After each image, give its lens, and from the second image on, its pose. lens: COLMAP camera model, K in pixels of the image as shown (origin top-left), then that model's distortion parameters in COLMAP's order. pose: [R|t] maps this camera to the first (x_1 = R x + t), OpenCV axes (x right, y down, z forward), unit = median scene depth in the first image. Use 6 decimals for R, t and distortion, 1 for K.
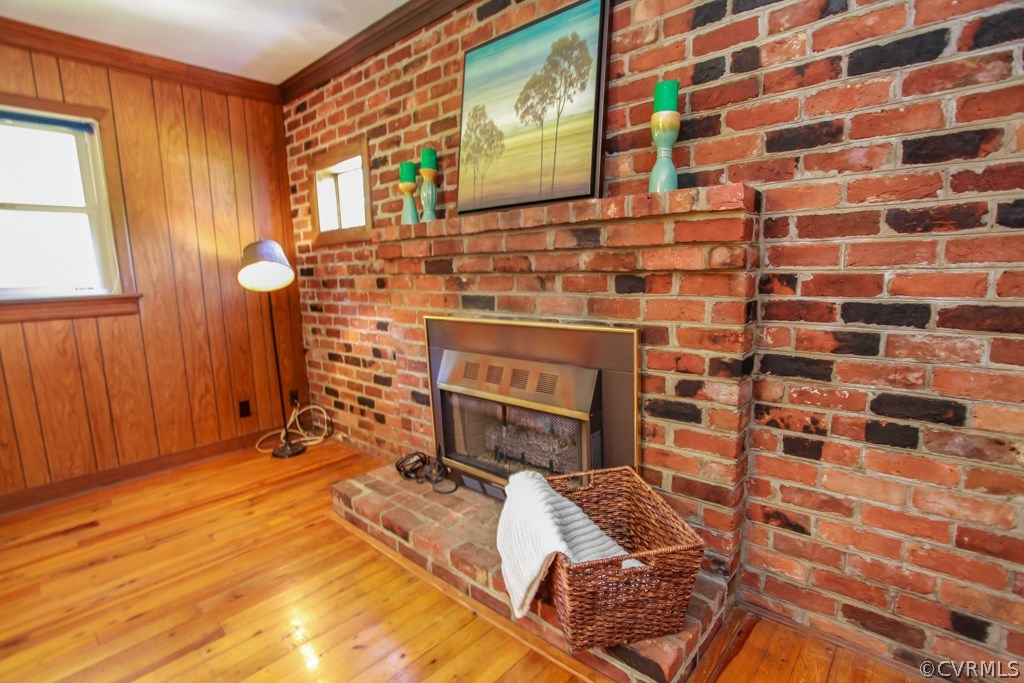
lens RADIAL K [[502.5, 0, 516.0], [0, 502.5, 345.9], [0, 0, 1]] dist [-0.043028, 0.004366]
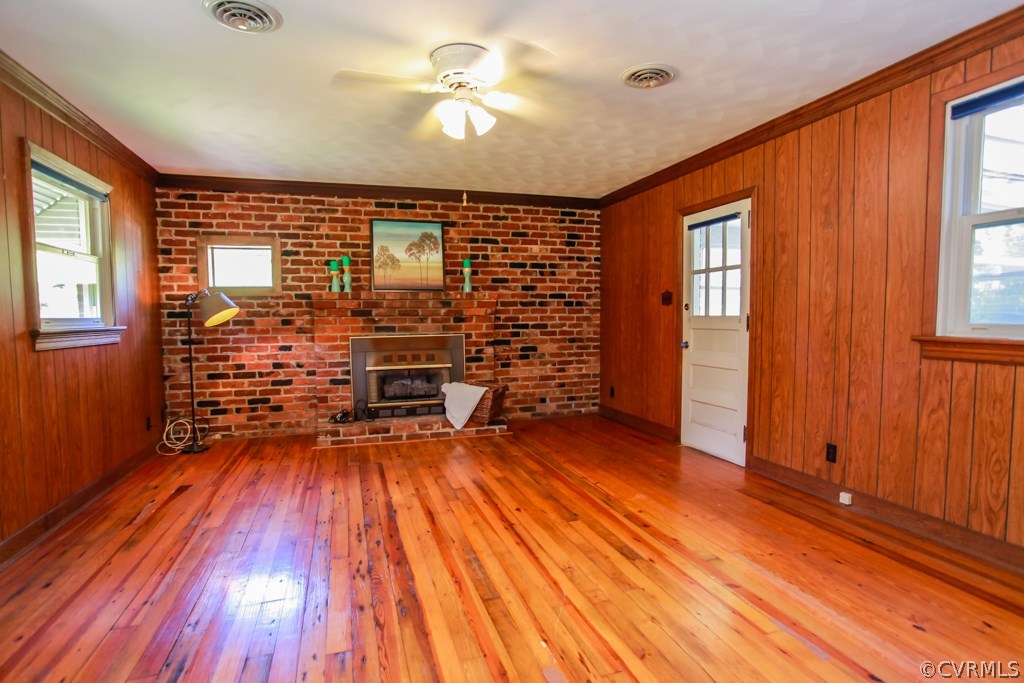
lens RADIAL K [[537.5, 0, 513.0], [0, 537.5, 343.3], [0, 0, 1]] dist [0.000855, 0.000325]
pose [[0.508229, -0.022148, 0.860937, -2.166345], [0.131006, 0.990024, -0.051867, 0.206254], [-0.851199, 0.139148, 0.506060, -0.817855]]
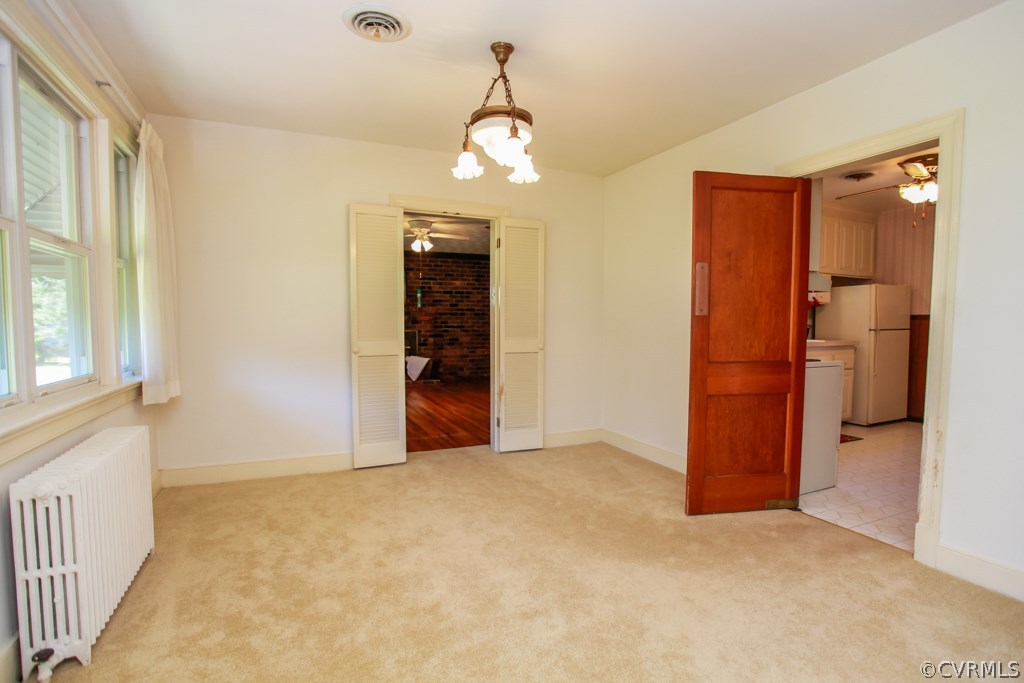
lens RADIAL K [[502.5, 0, 504.5], [0, 502.5, 347.0], [0, 0, 1]] dist [-0.043028, 0.004366]
pose [[0.425720, -0.012993, 0.904762, -3.888689], [0.130331, 0.990351, -0.047103, 0.476360], [-0.895420, 0.137971, 0.423306, -1.956092]]
